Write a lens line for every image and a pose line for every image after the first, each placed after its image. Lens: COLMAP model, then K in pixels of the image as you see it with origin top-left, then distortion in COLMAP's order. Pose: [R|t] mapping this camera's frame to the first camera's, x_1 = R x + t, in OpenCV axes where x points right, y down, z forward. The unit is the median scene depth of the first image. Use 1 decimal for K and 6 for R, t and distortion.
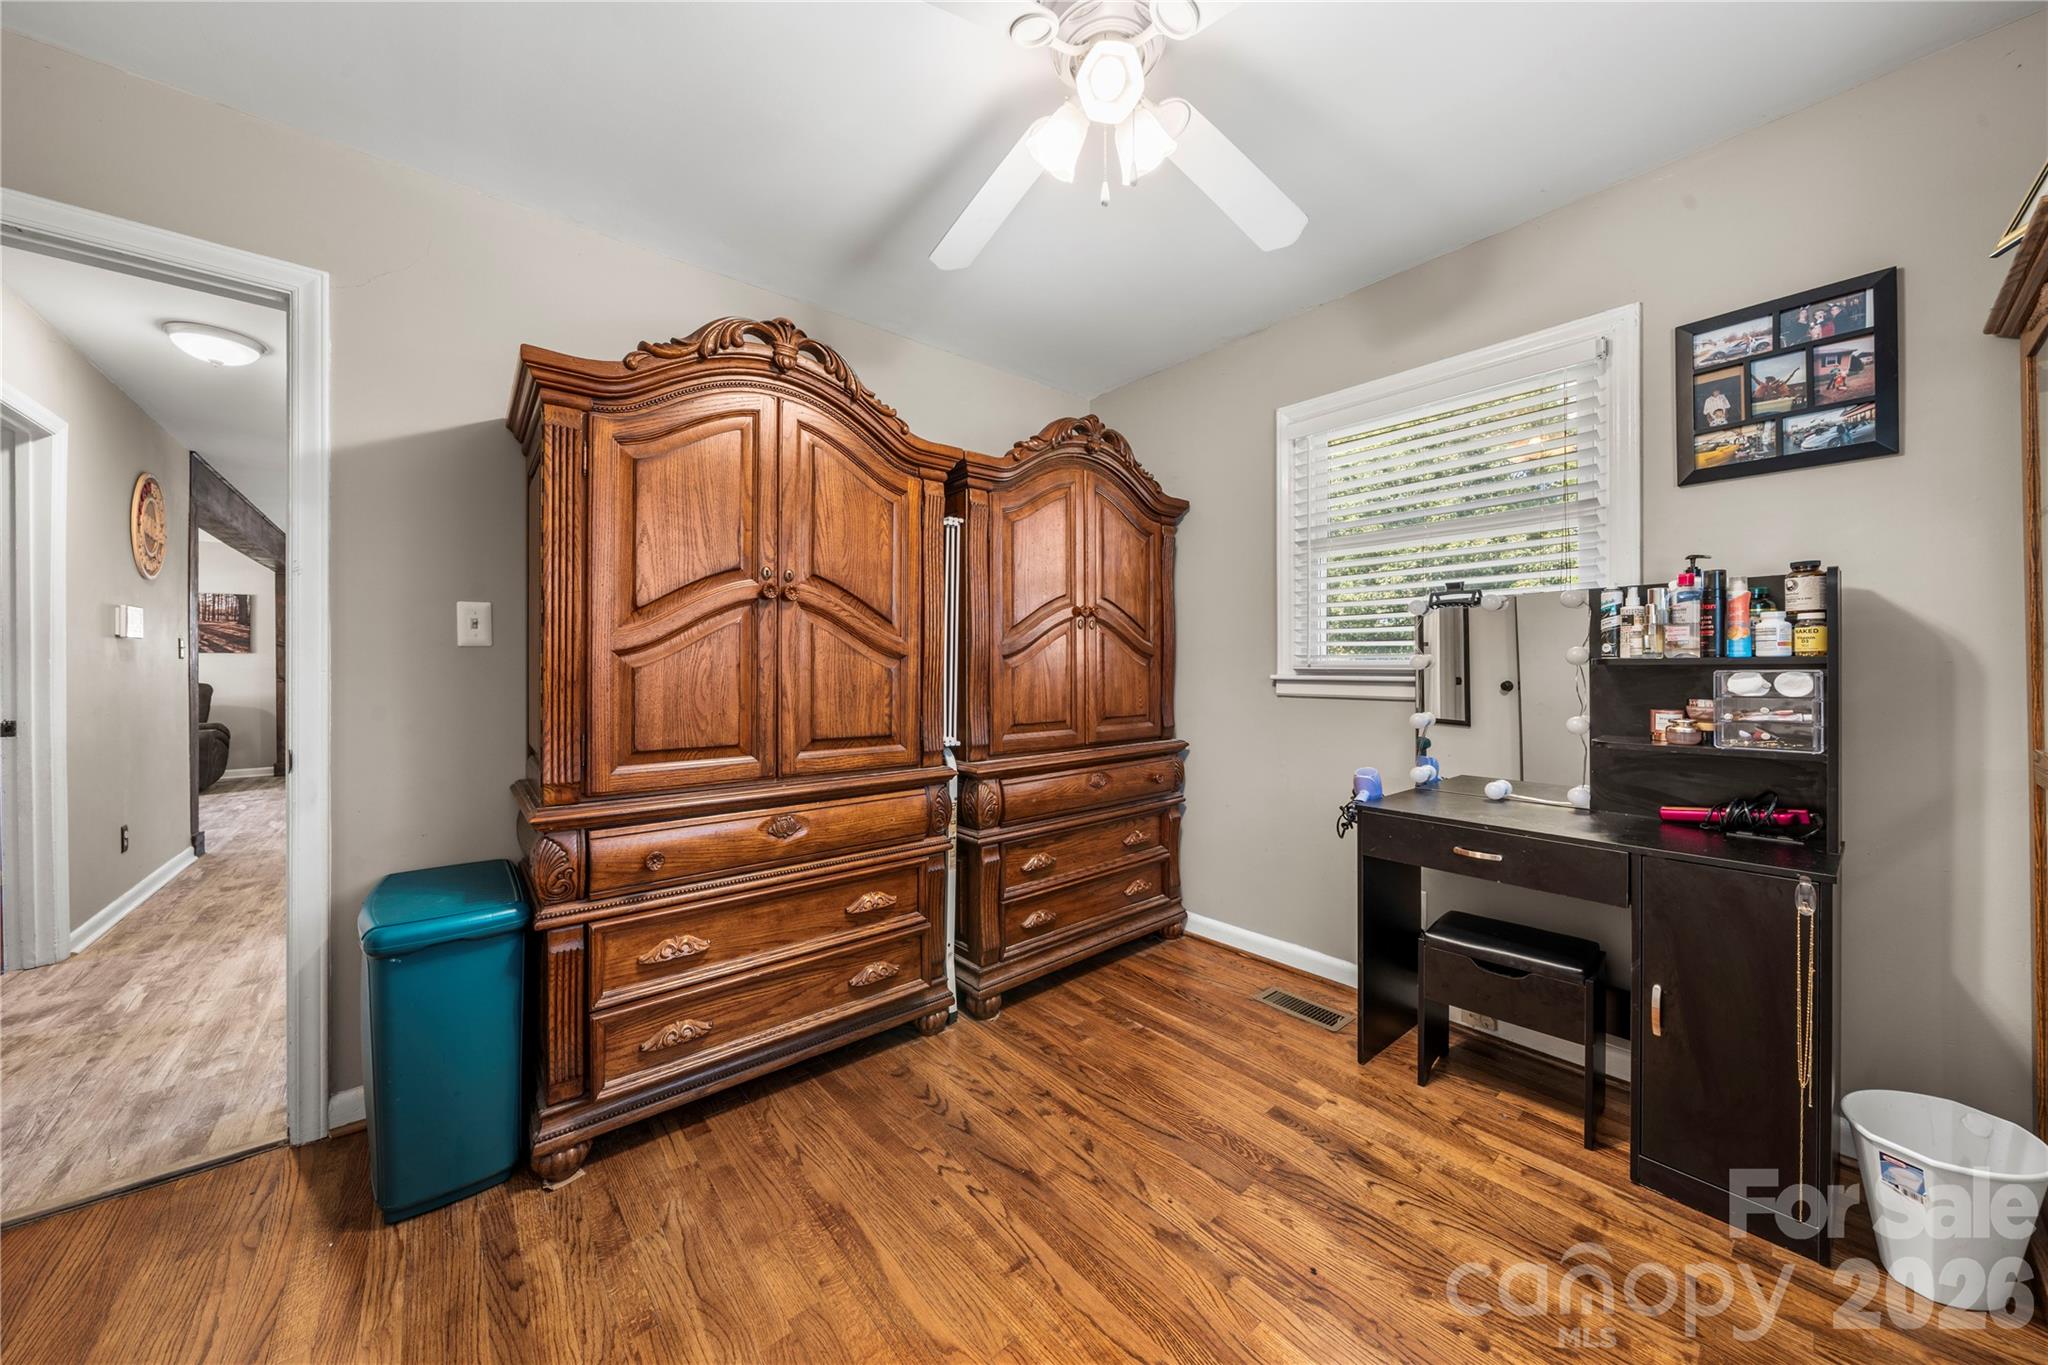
lens RADIAL K [[698.8, 0, 1005.0], [0, 698.8, 670.3], [0, 0, 1]] dist [-0.004610, -0.000368]
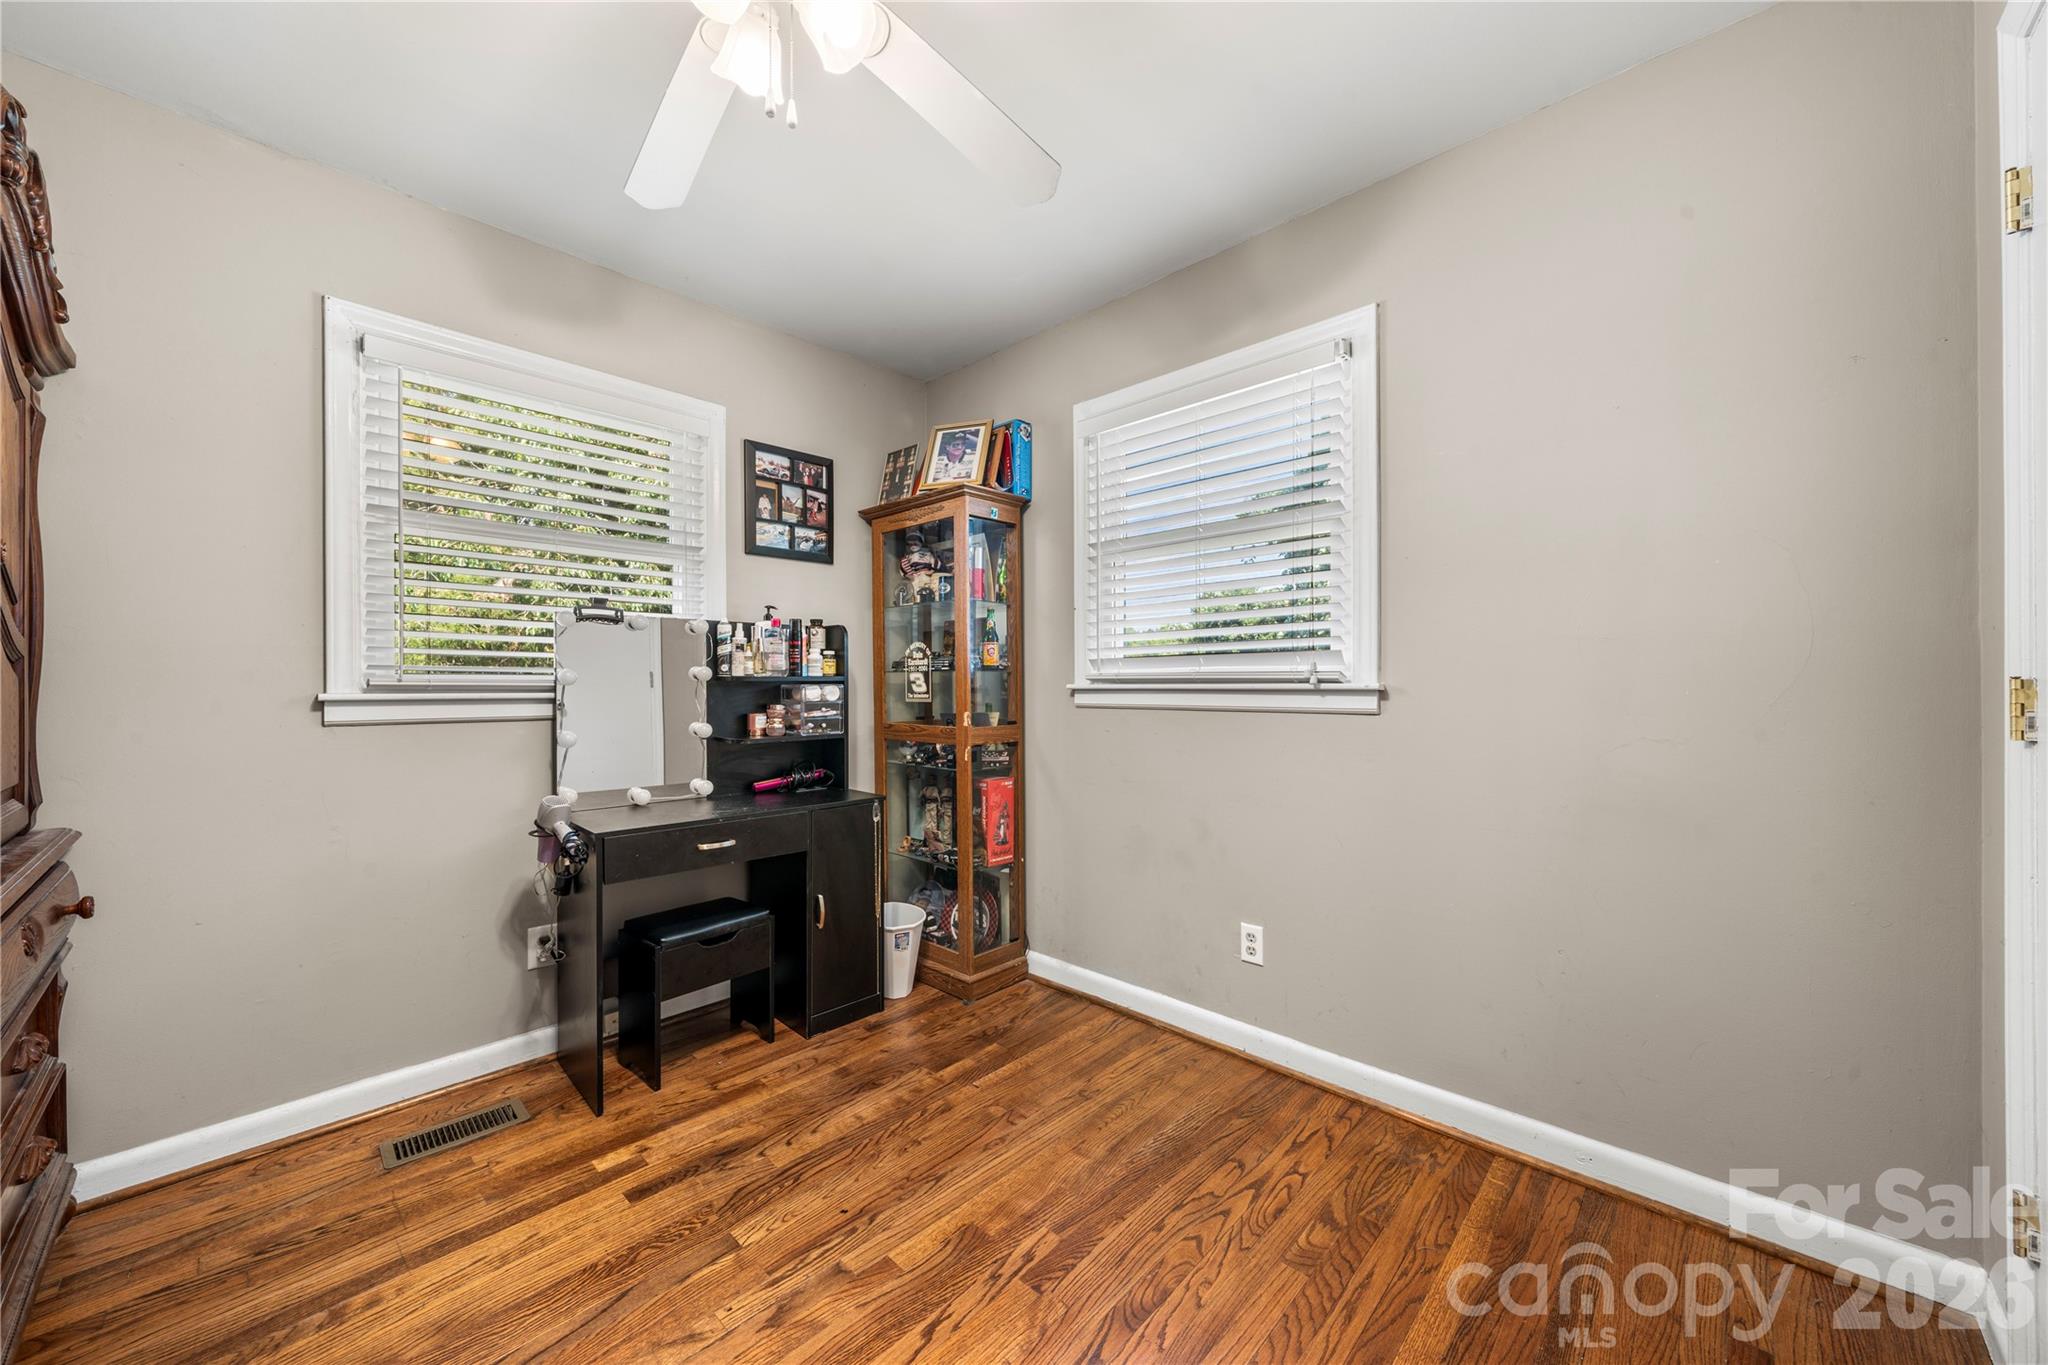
lens RADIAL K [[773.1, 0, 1014.8], [0, 773.1, 687.3], [0, 0, 1]] dist [-0.007527, 0.000439]
pose [[-0.133558, -0.003398, 0.991035, -0.676962], [0.004816, 0.999980, 0.004077, 0.000387], [-0.991029, 0.005317, -0.133539, 0.712547]]
